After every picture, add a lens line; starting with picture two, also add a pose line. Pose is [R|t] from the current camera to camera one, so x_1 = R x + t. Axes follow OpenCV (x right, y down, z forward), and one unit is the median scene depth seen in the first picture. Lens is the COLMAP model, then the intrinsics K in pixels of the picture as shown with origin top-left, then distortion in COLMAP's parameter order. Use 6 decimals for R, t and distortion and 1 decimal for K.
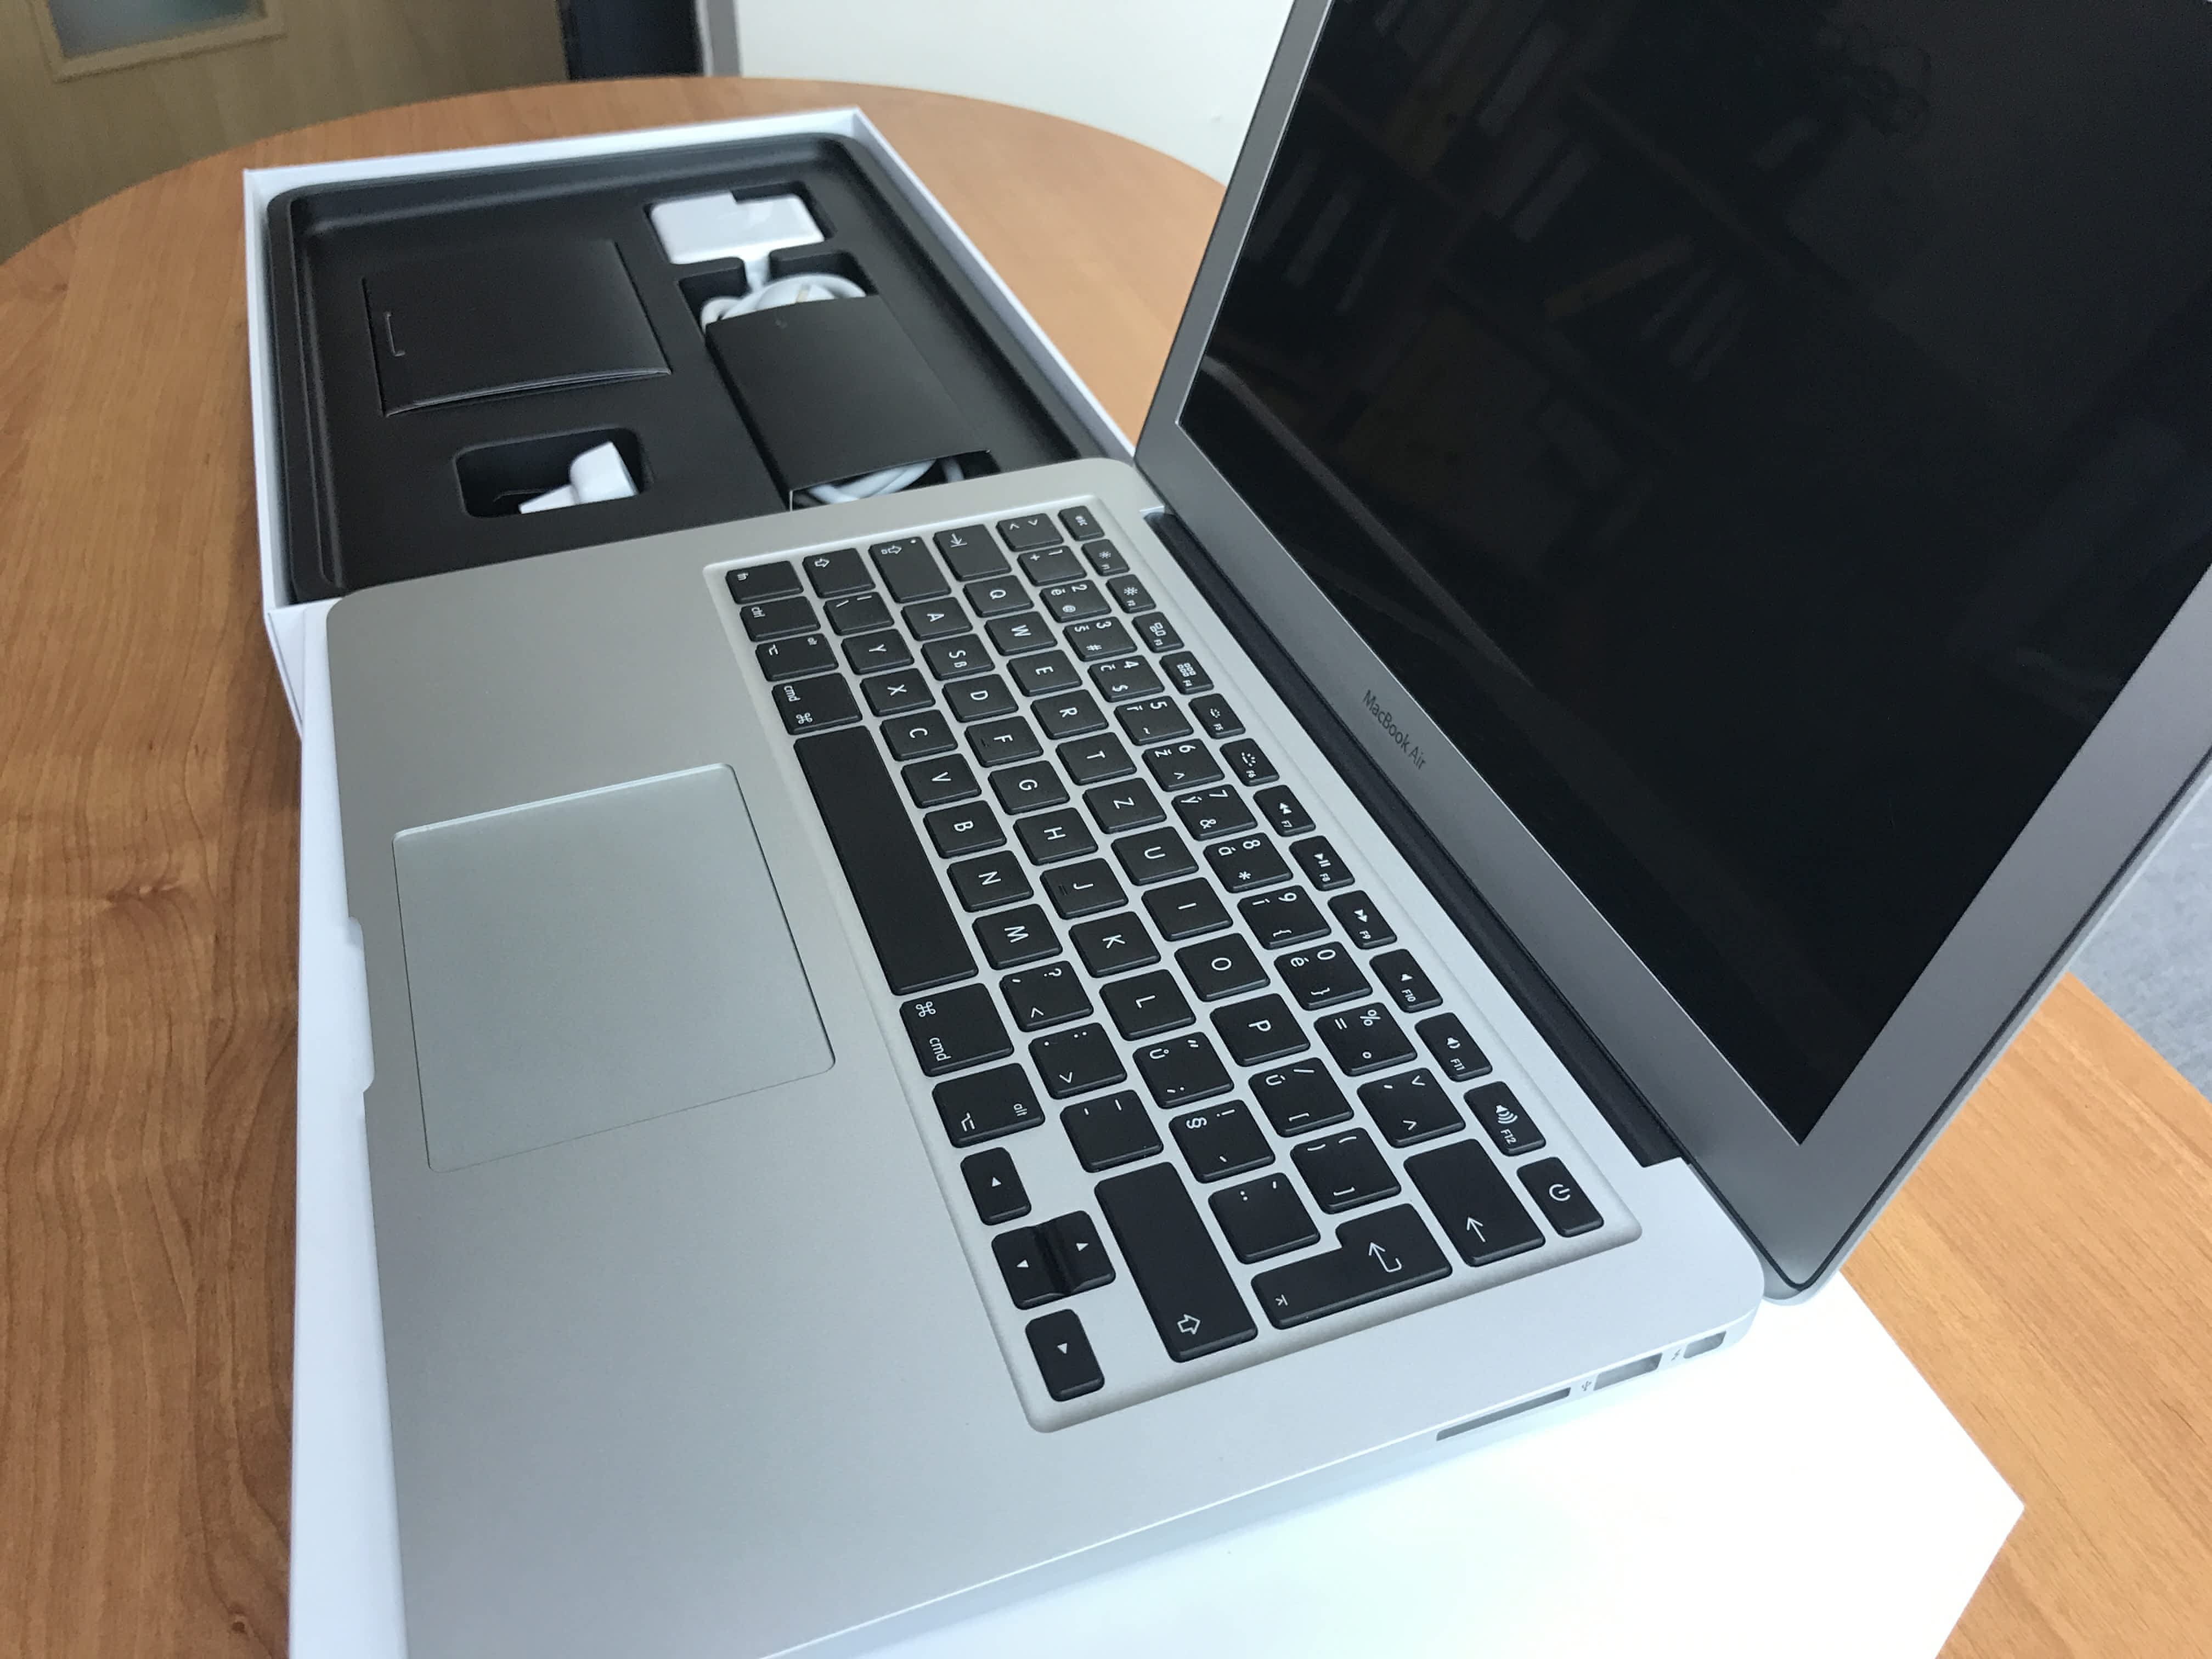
lens RADIAL K [[1718.4, 0, 1251.6], [0, 1718.4, 826.5], [0, 0, 1]] dist [0.072446, -0.074983]
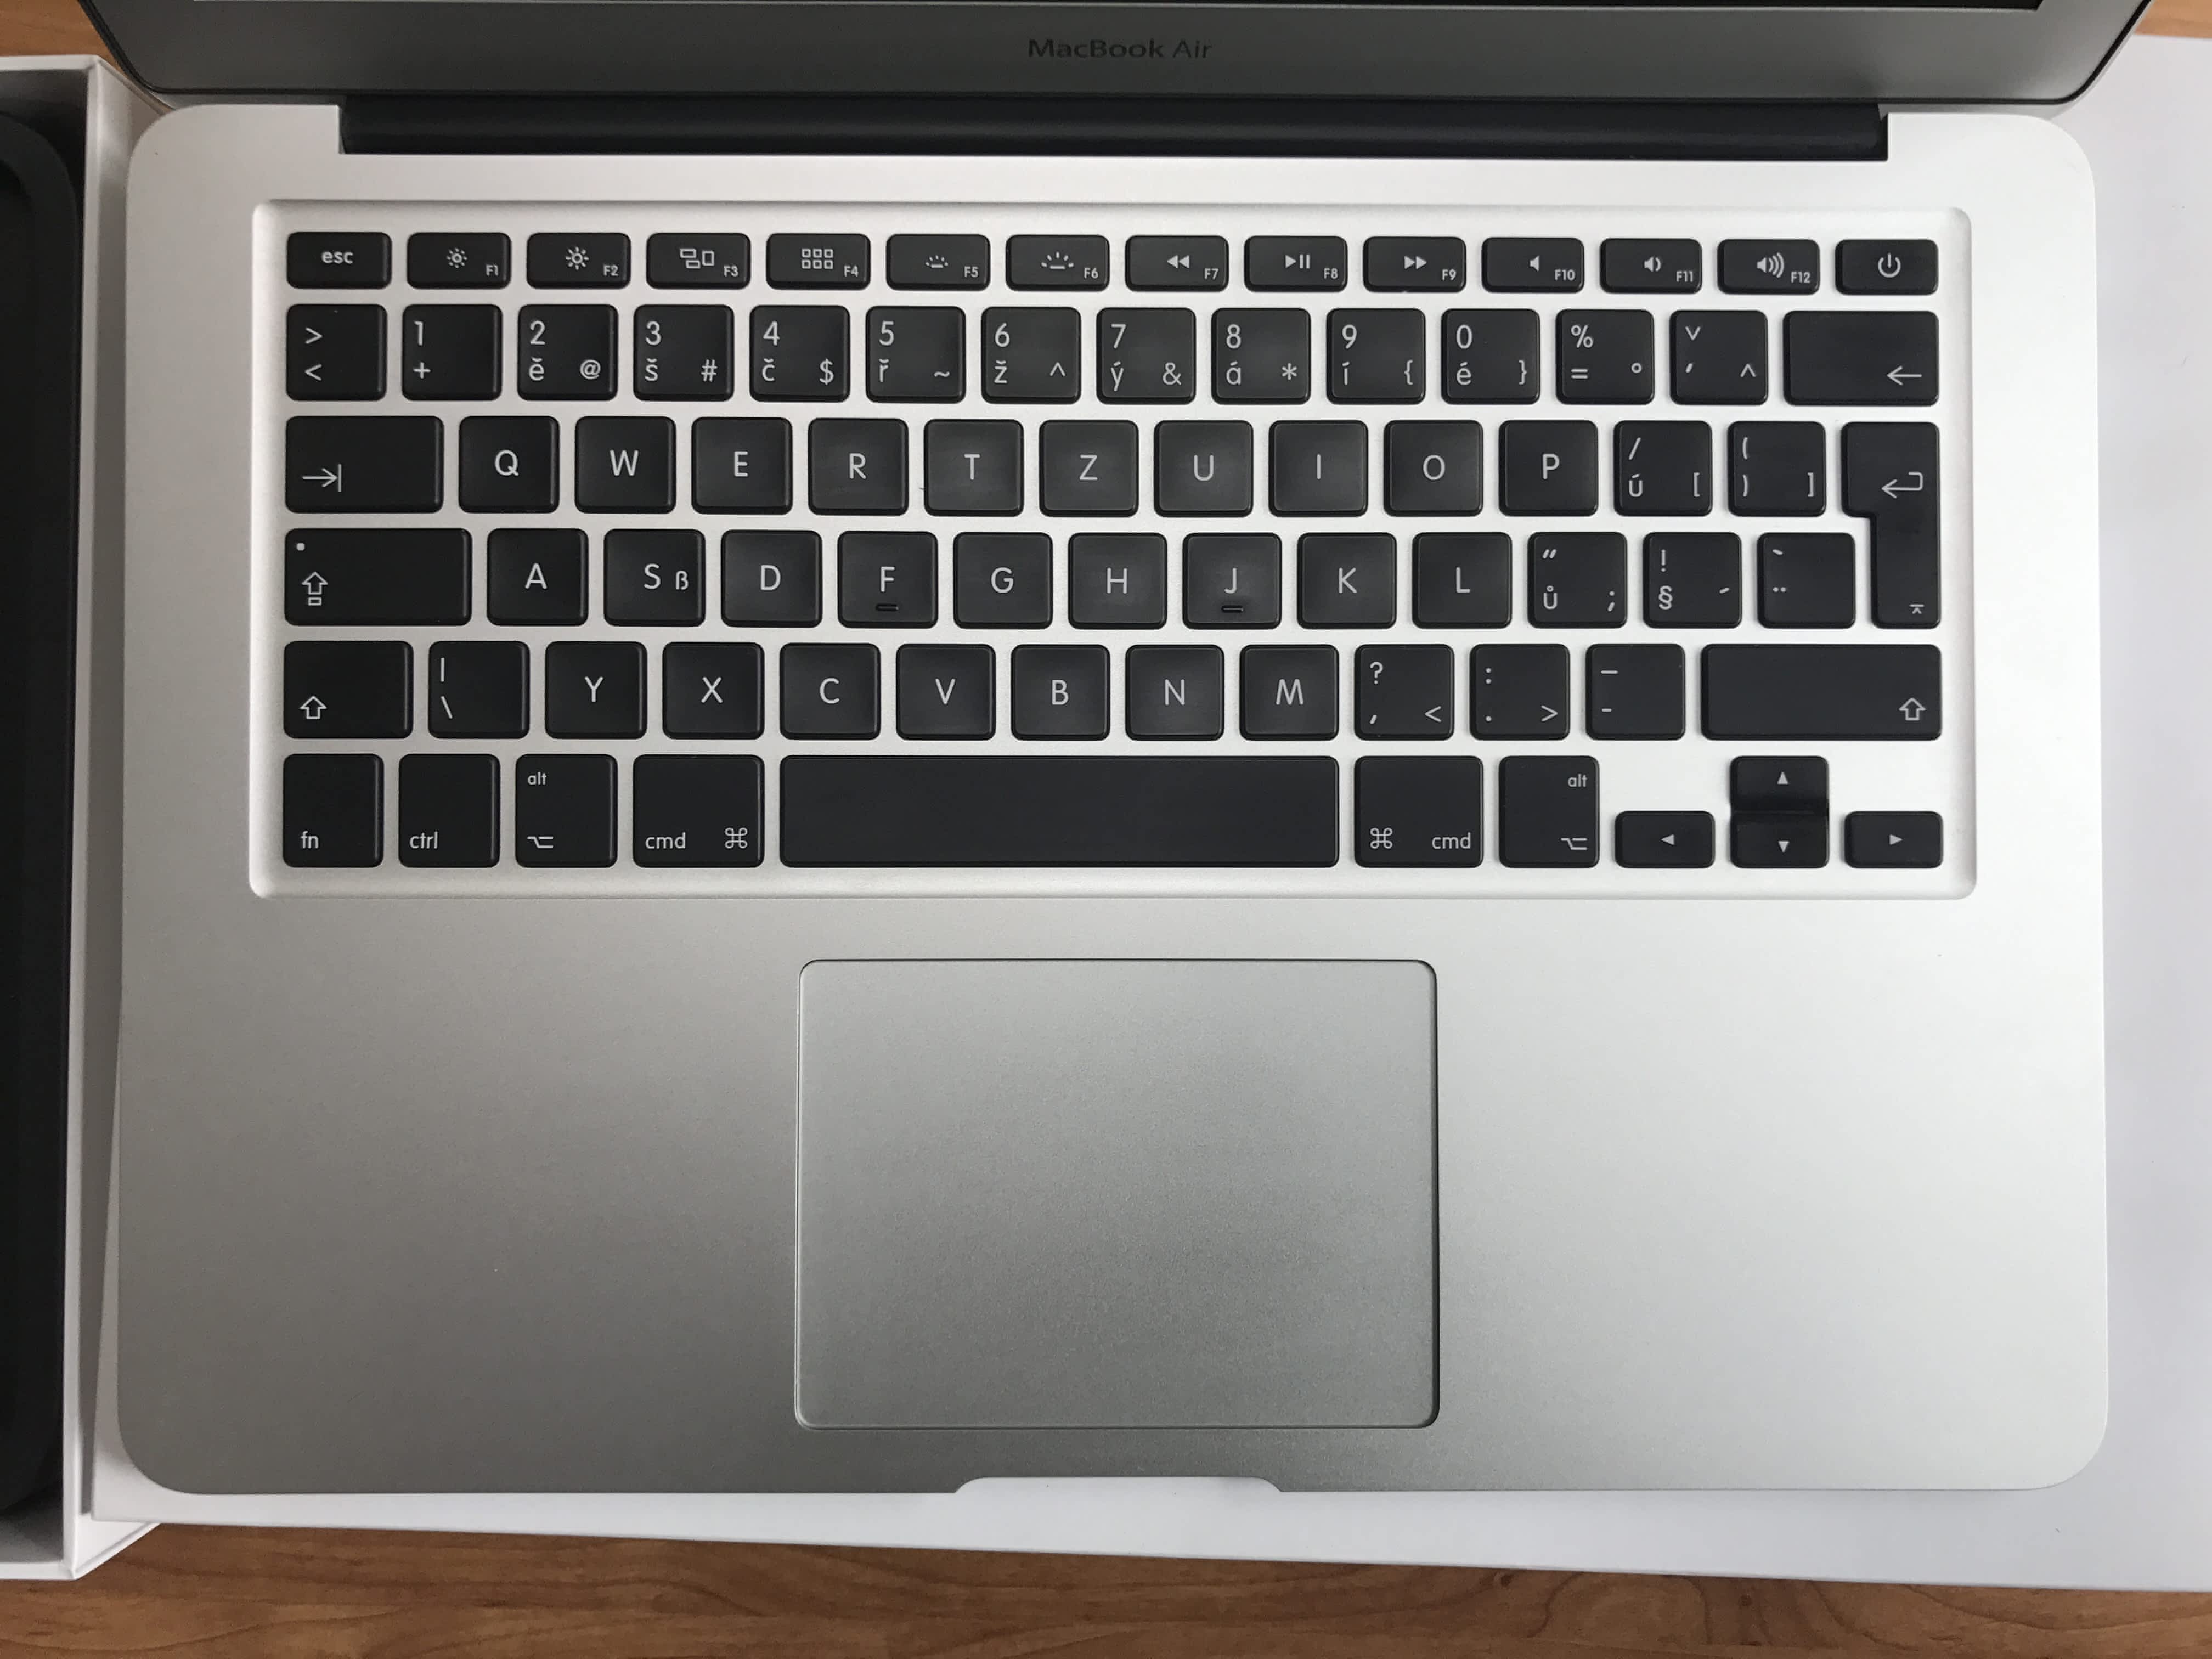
lens RADIAL K [[1829.0, 0, 1113.5], [0, 1829.0, 675.8], [0, 0, 1]] dist [-0.038768, 0.050697]
pose [[0.411182, -0.910480, 0.044212, -0.205804], [0.585289, 0.300884, 0.752932, -0.617383], [-0.698832, -0.283716, 0.656612, 0.543876]]
